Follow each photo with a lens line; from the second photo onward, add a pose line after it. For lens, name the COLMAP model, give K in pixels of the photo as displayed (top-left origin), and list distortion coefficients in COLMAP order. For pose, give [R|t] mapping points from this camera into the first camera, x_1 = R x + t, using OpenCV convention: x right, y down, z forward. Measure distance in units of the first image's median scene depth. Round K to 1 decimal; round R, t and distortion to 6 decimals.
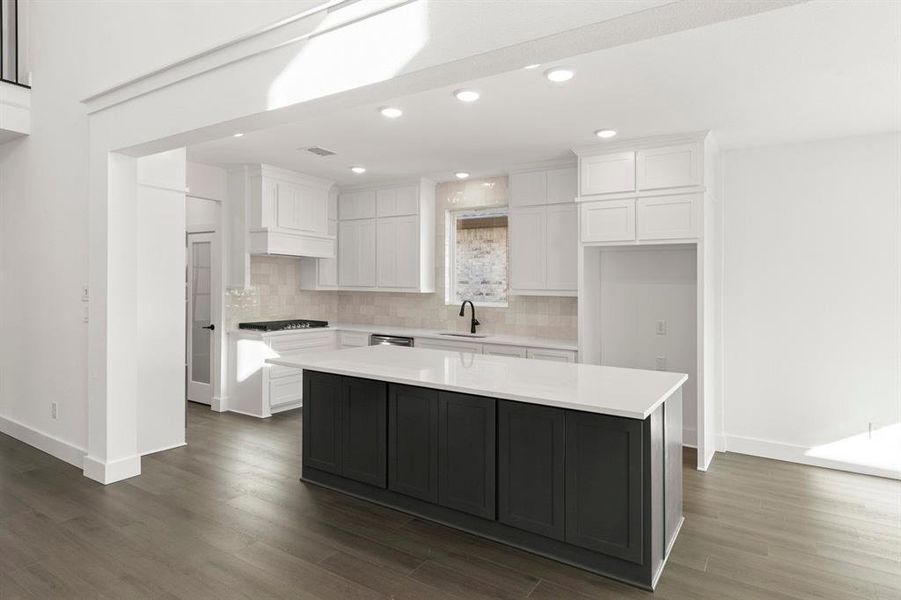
lens RADIAL K [[495.3, 0, 451.9], [0, 495.3, 281.8], [0, 0, 1]] dist [0.001213, 0.000078]
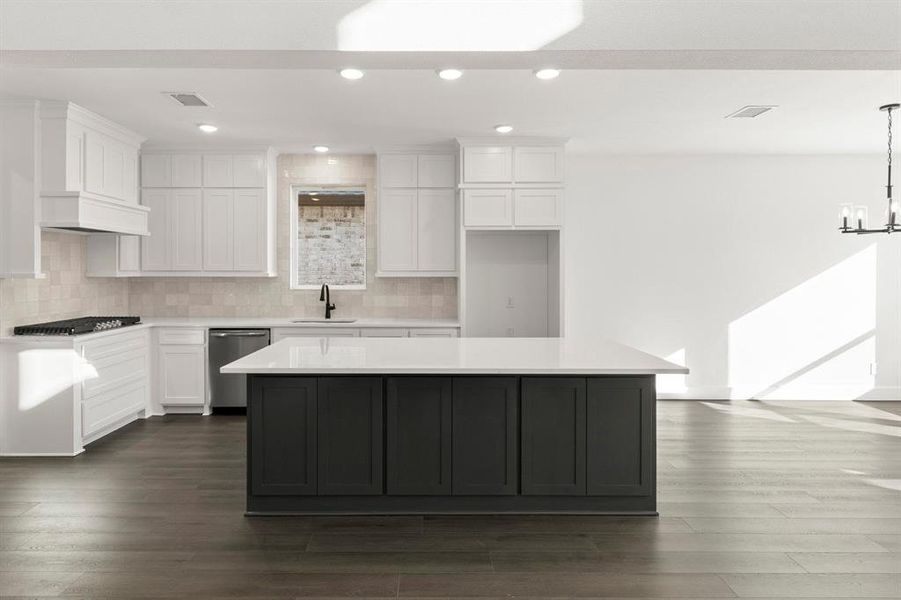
lens RADIAL K [[488.3, 0, 432.9], [0, 488.3, 265.7], [0, 0, 1]] dist [-0.000369, -0.001281]
pose [[0.848395, -0.011531, 0.529238, -0.297687], [0.008589, 0.999931, 0.008018, -0.002366], [-0.529294, -0.002256, 0.848435, 0.115657]]
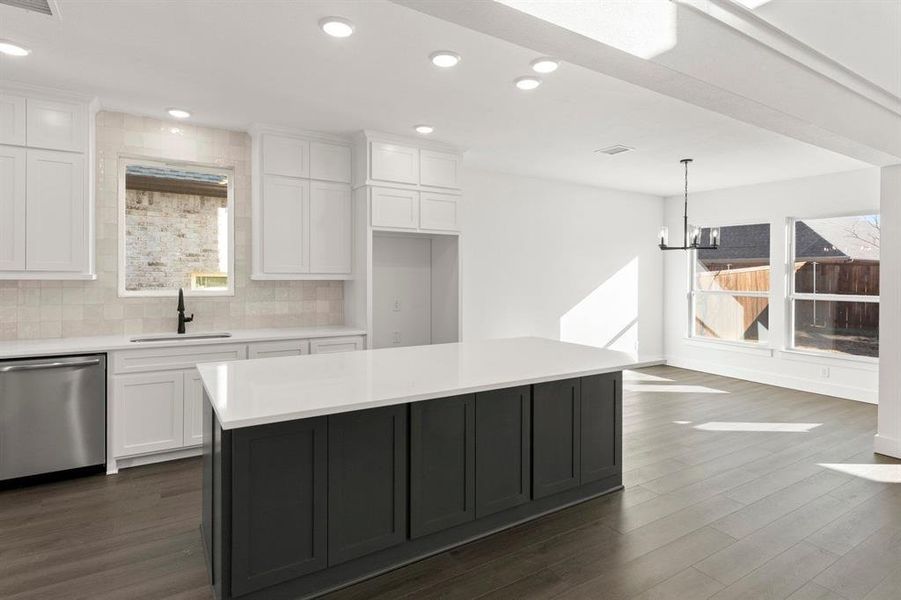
lens RADIAL K [[462.3, 0, 454.9], [0, 462.3, 268.8], [0, 0, 1]] dist [0.001384, 0.000236]
pose [[0.440062, -0.004162, 0.897958, -0.421005], [-0.011836, 0.999876, 0.010435, -0.003791], [-0.897889, -0.015220, 0.439958, 0.362840]]
